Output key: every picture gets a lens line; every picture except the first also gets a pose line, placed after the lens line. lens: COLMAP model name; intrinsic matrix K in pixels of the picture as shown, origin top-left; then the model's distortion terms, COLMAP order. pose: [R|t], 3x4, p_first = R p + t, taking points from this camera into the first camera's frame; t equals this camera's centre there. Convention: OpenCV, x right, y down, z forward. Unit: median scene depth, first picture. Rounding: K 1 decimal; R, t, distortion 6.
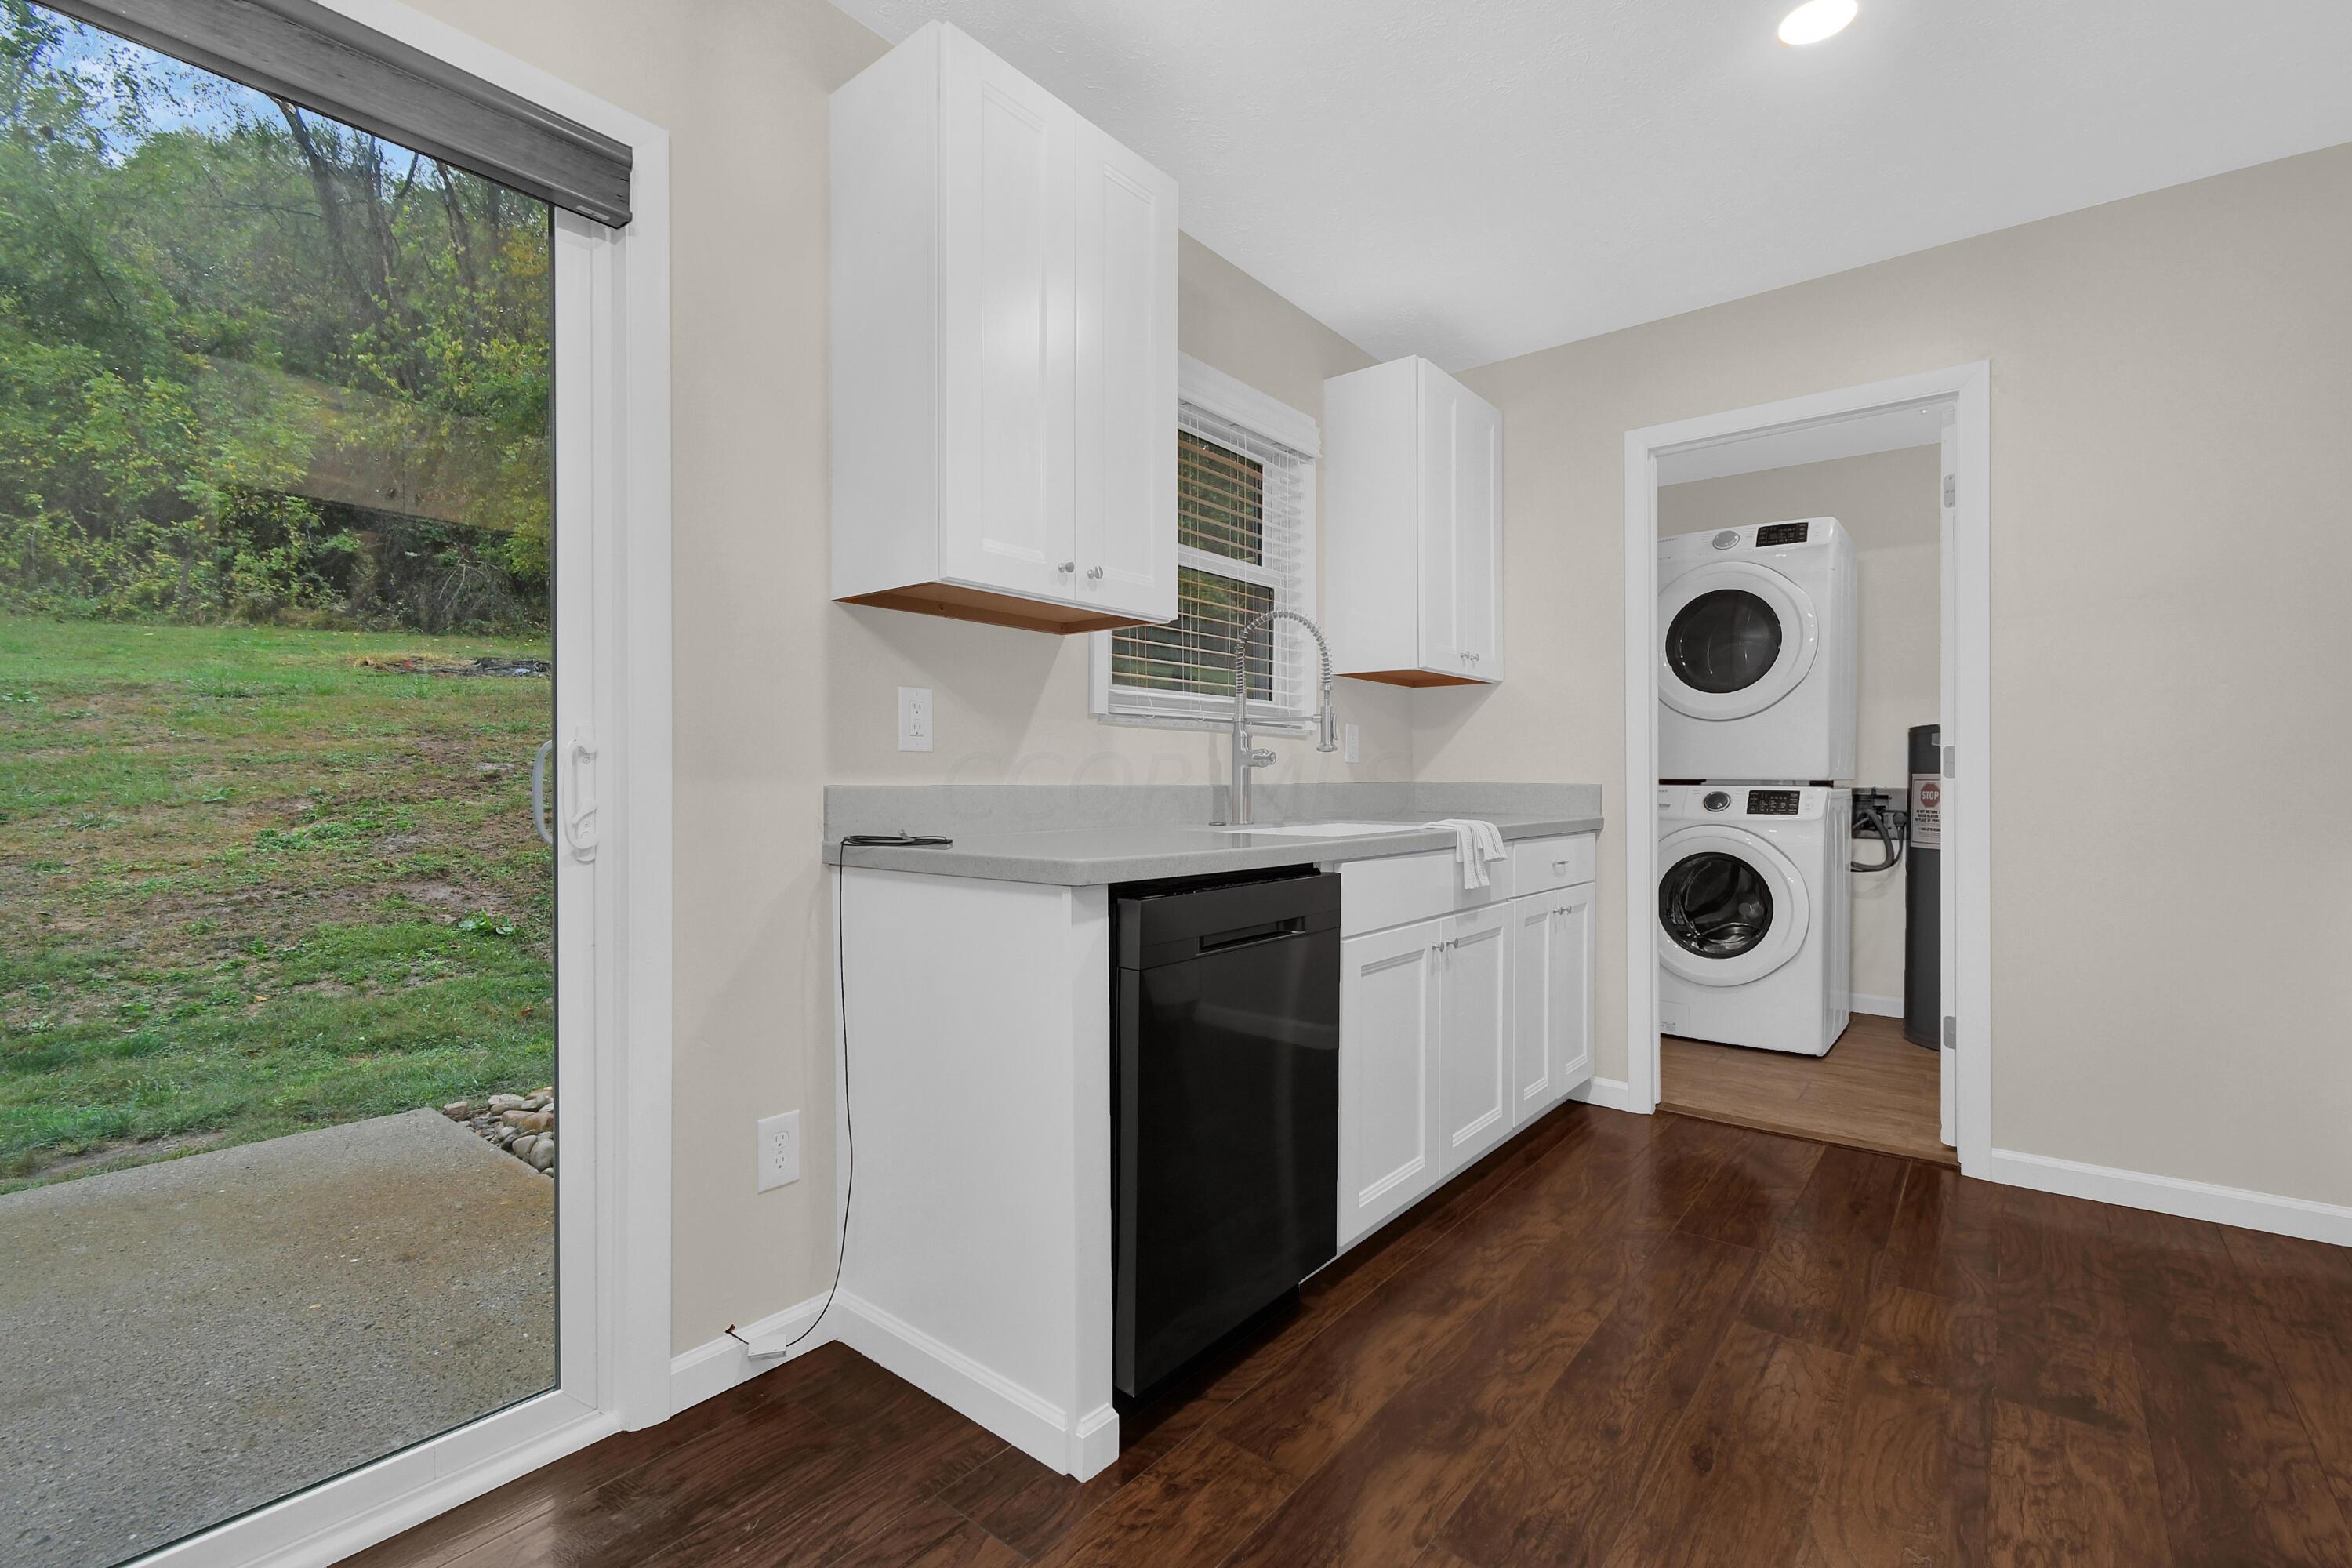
lens RADIAL K [[1051.5, 0, 1176.0], [0, 1051.5, 784.0], [0, 0, 1]] dist [-0.000214, -0.000051]
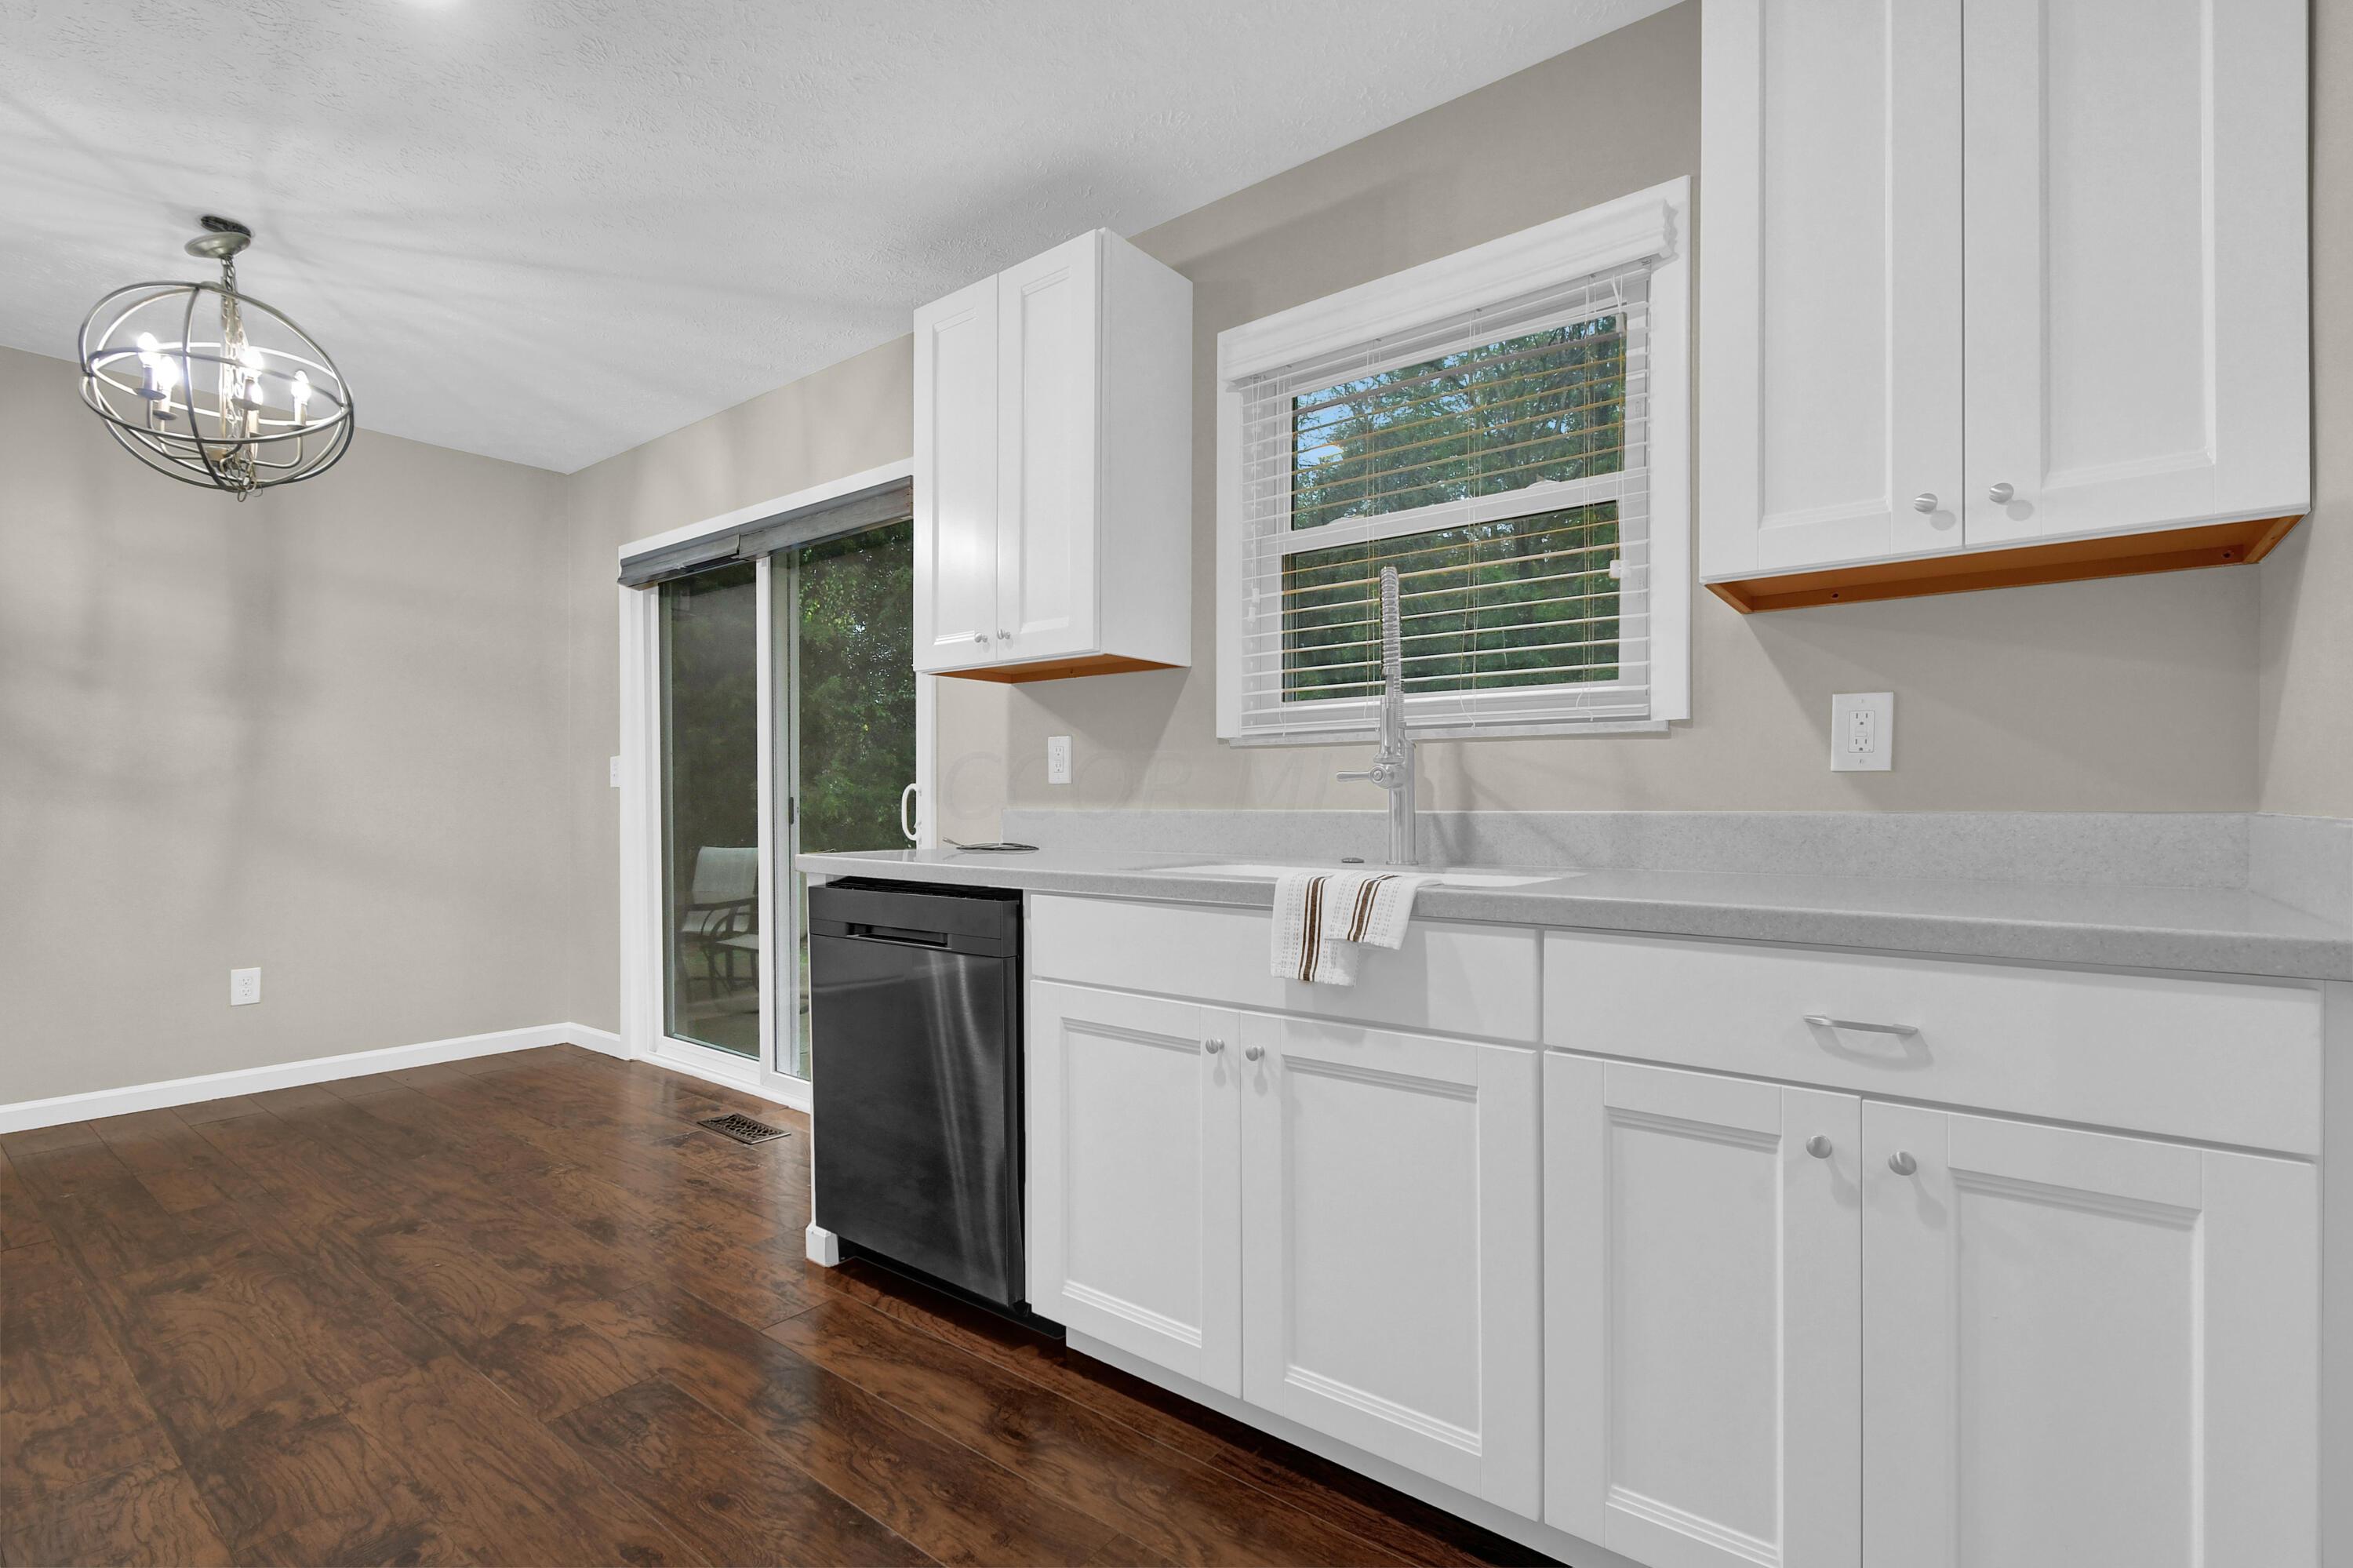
lens RADIAL K [[1053.3, 0, 1153.8], [0, 1053.3, 801.0], [0, 0, 1]] dist [0.001168, 0.000089]
pose [[0.014253, -0.003397, -0.999893, 1.034082], [-0.005568, 0.999978, -0.003477, -0.004163], [0.999883, 0.005617, 0.014234, 1.041903]]
